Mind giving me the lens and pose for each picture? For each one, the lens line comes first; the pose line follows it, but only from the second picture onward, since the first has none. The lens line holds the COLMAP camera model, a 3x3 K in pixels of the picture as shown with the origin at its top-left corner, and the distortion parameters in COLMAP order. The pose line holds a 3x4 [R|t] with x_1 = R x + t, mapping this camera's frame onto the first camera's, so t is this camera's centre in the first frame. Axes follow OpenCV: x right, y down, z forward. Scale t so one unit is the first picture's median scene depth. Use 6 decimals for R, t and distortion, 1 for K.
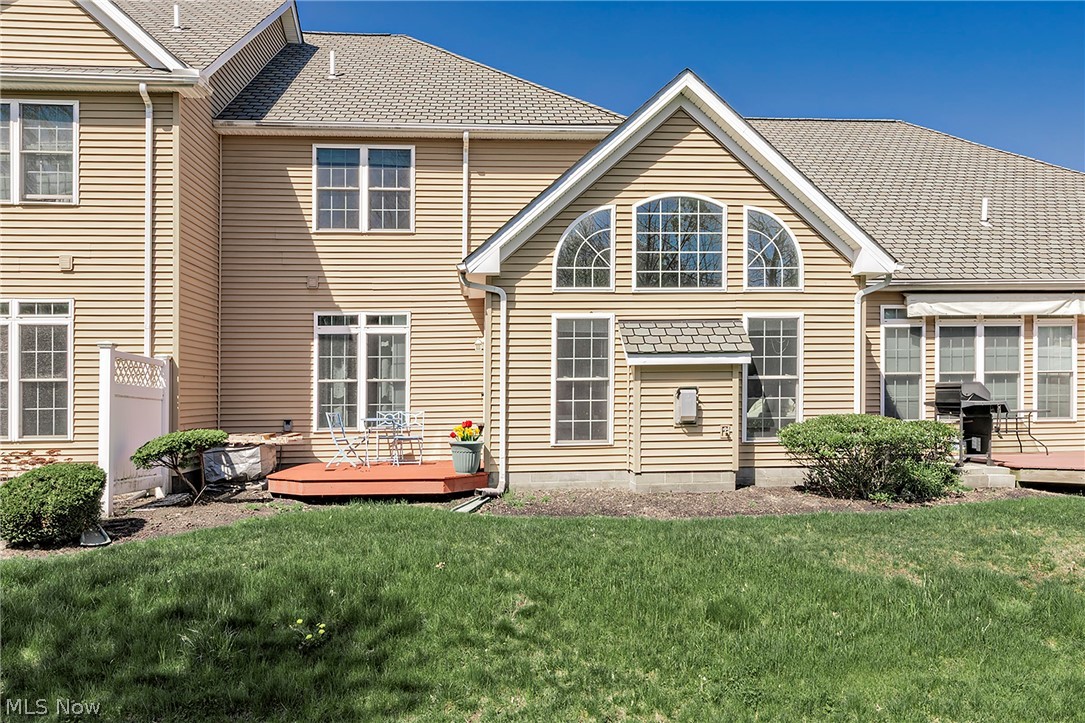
lens RADIAL K [[835.2, 0, 542.5], [0, 835.2, 381.7], [0, 0, 1]] dist [-0.000920, -0.002416]
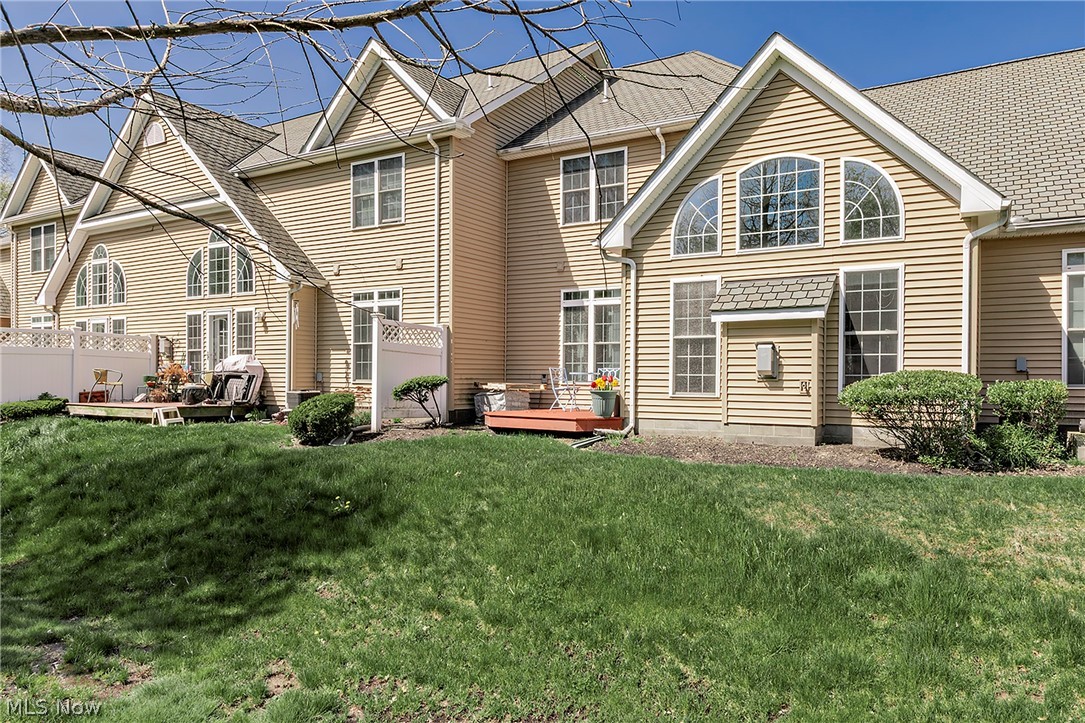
lens RADIAL K [[713.4, 0, 542.5], [0, 713.4, 361.5], [0, 0, 1]] dist [-0.005092, -0.000906]
pose [[0.828729, 0.010826, -0.559546, 0.407052], [-0.008735, 0.999941, 0.006411, 0.024963], [0.559582, -0.000425, 0.828775, 0.108875]]
